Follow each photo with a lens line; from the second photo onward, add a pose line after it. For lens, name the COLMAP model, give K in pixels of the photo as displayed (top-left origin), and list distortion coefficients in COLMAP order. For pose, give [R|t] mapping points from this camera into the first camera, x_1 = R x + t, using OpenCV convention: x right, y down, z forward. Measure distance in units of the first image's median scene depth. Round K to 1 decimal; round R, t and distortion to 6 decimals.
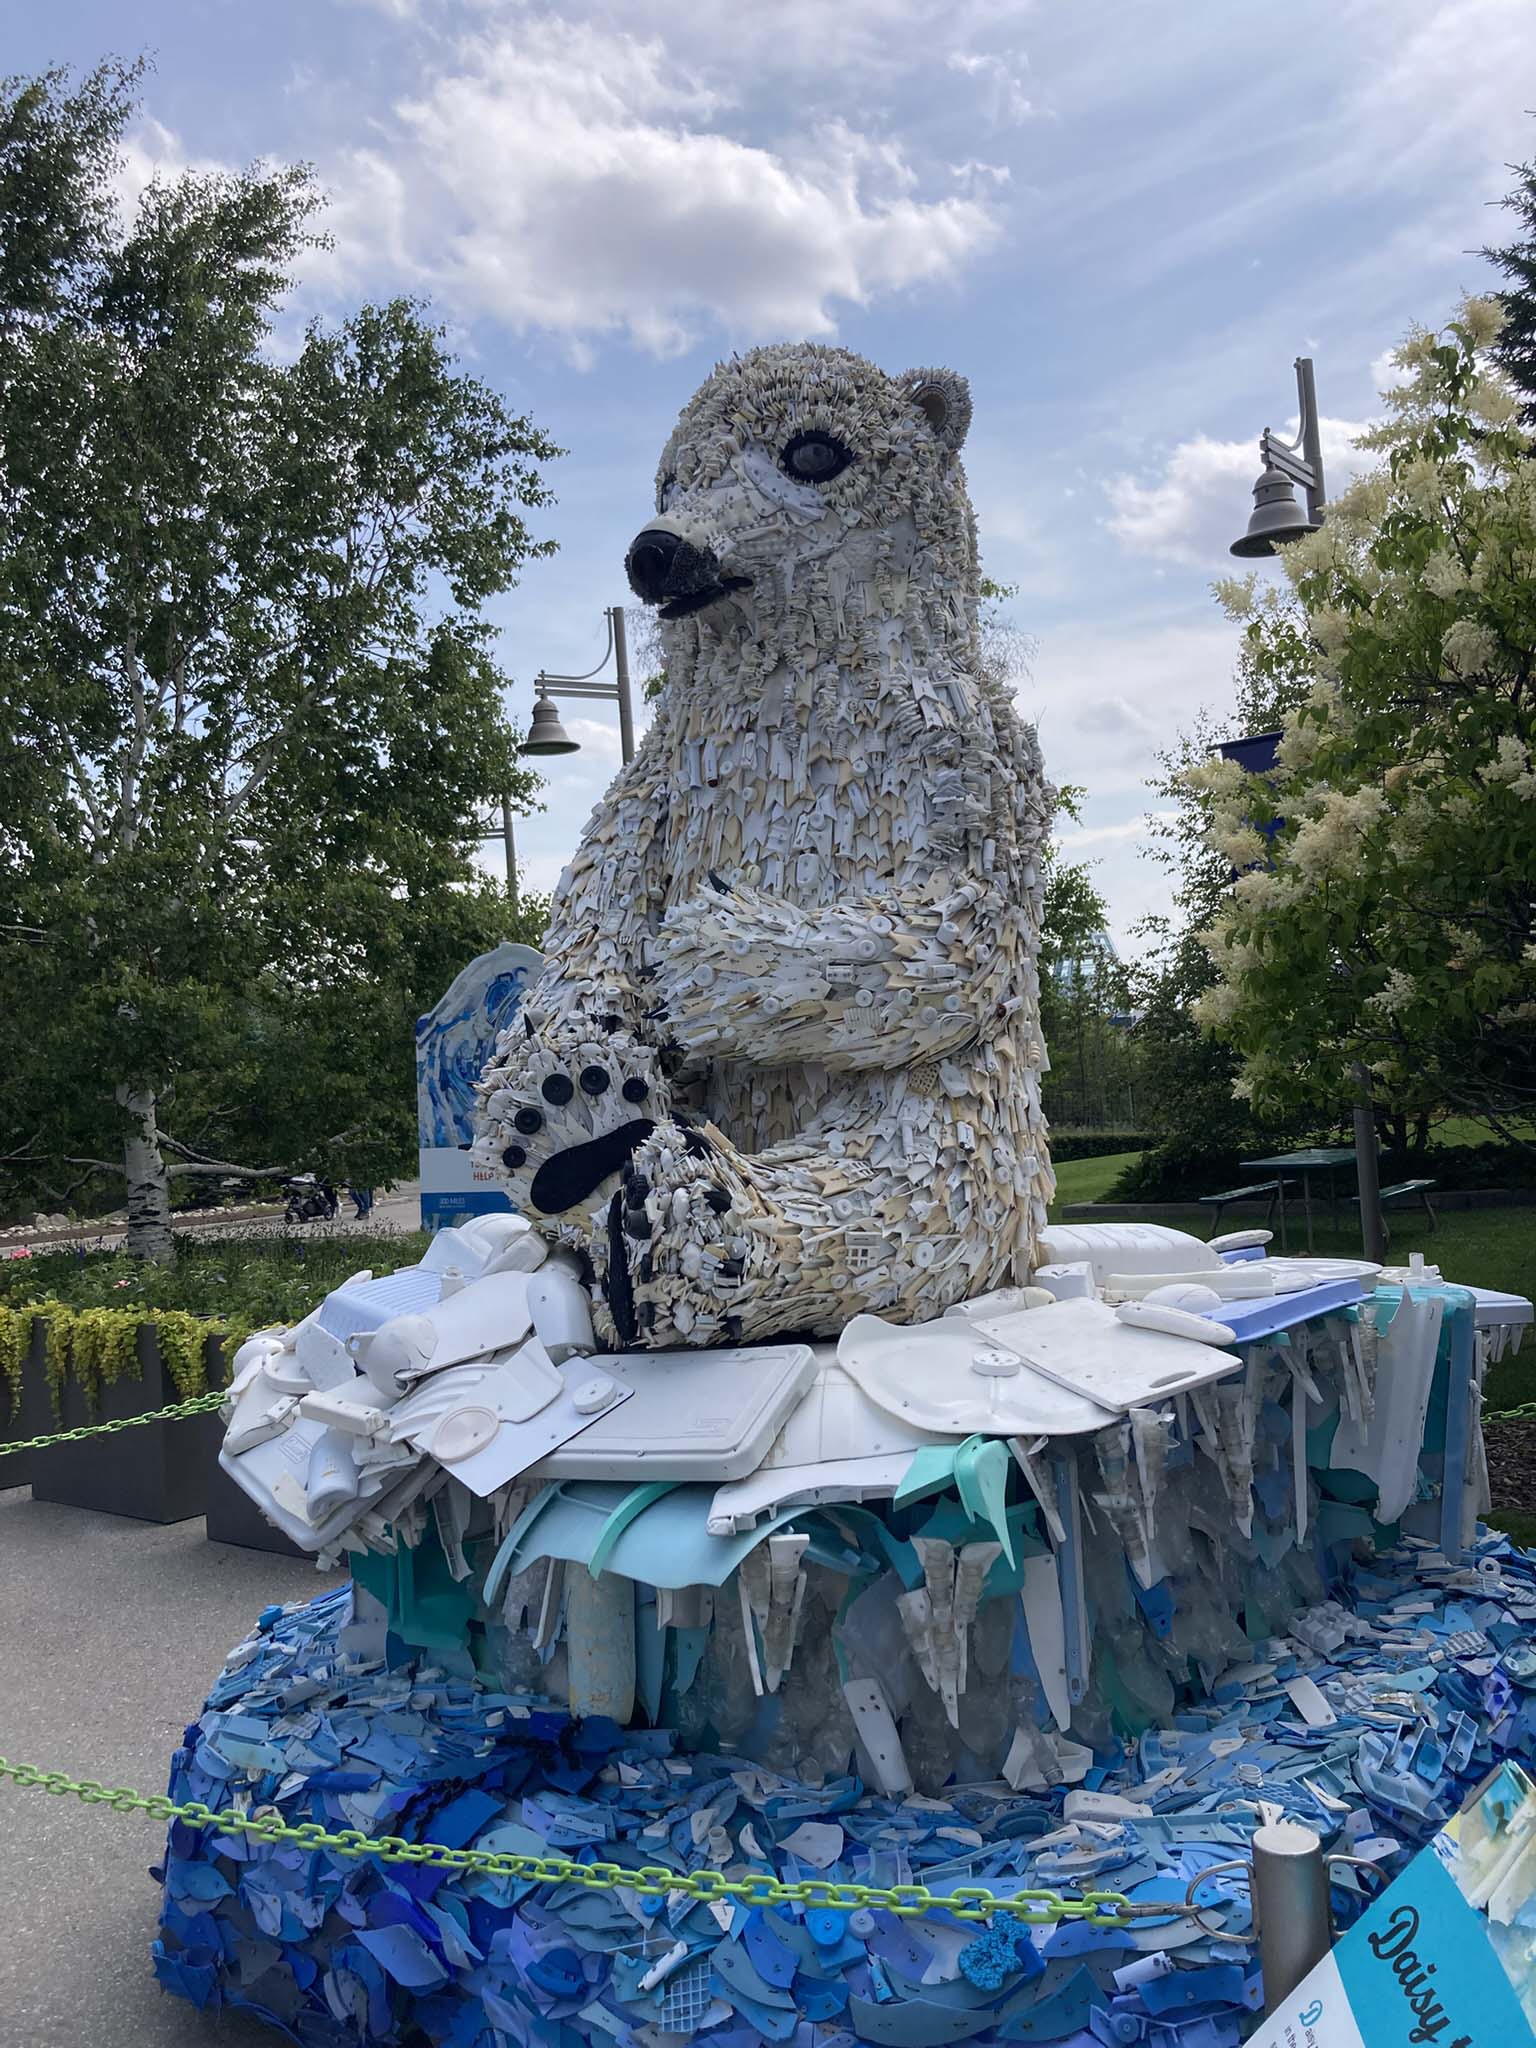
lens RADIAL K [[1632.7, 0, 766.9], [0, 1632.7, 1022.4], [0, 0, 1]] dist [0.054387, -0.037457]
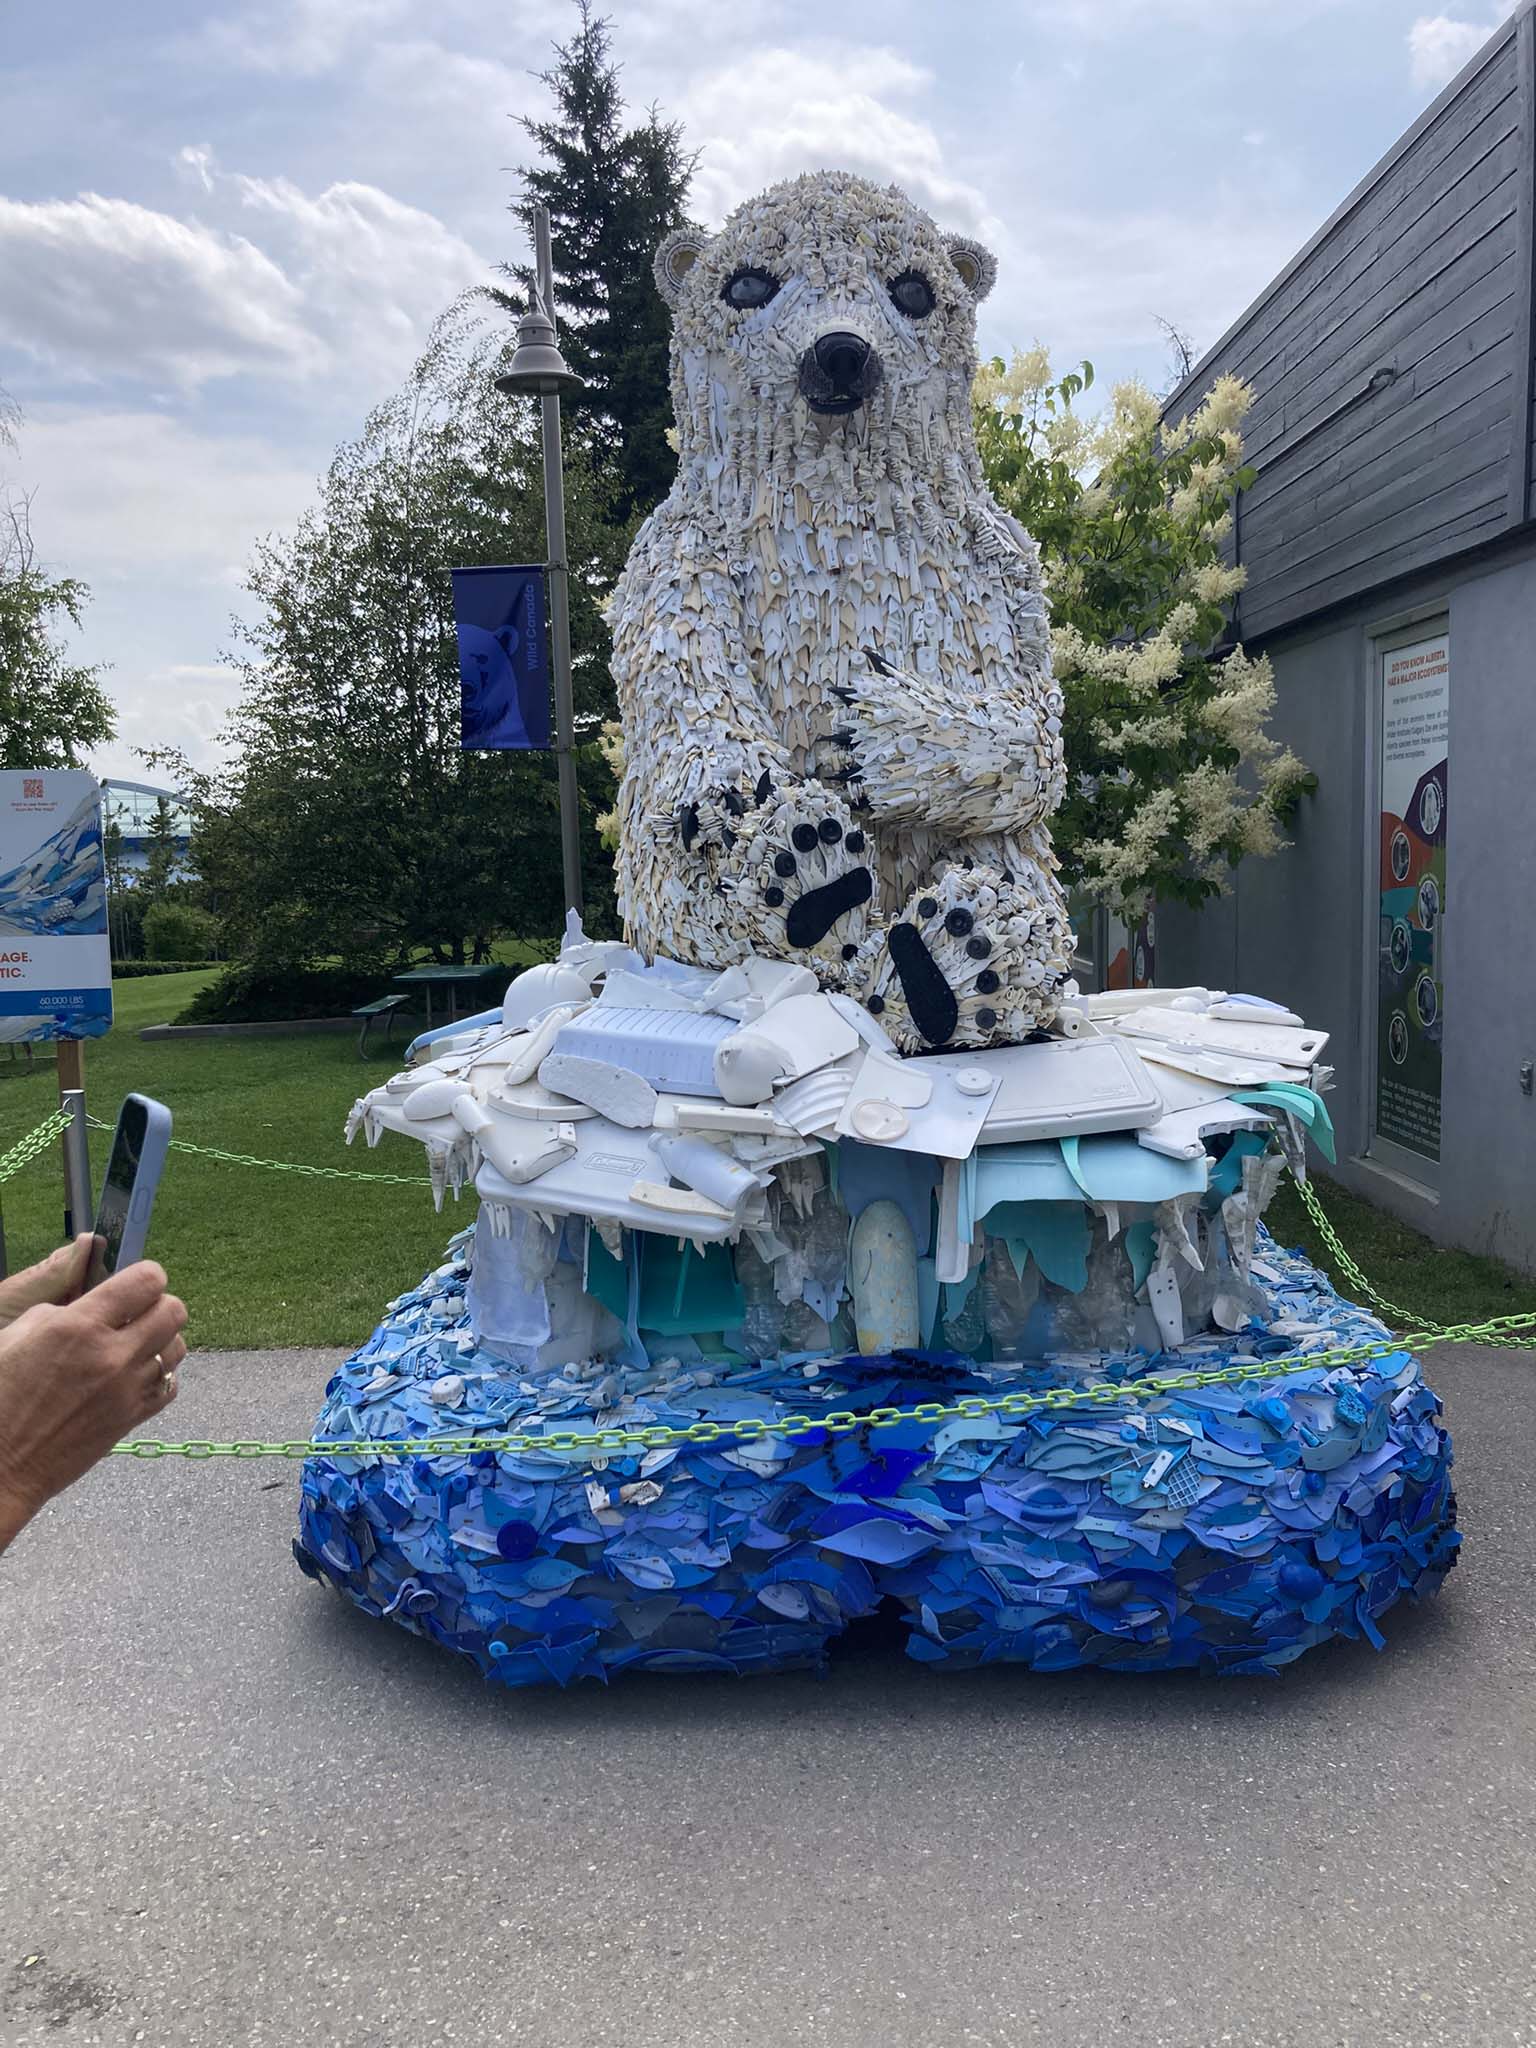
lens RADIAL K [[1632.7, 0, 770.0], [0, 1632.7, 1028.0], [0, 0, 1]] dist [0.054387, -0.037457]
pose [[0.793546, -0.029325, 0.607803, -0.828012], [-0.034277, 0.995098, 0.092763, 0.067635], [-0.607544, -0.094445, 0.788651, 0.116082]]
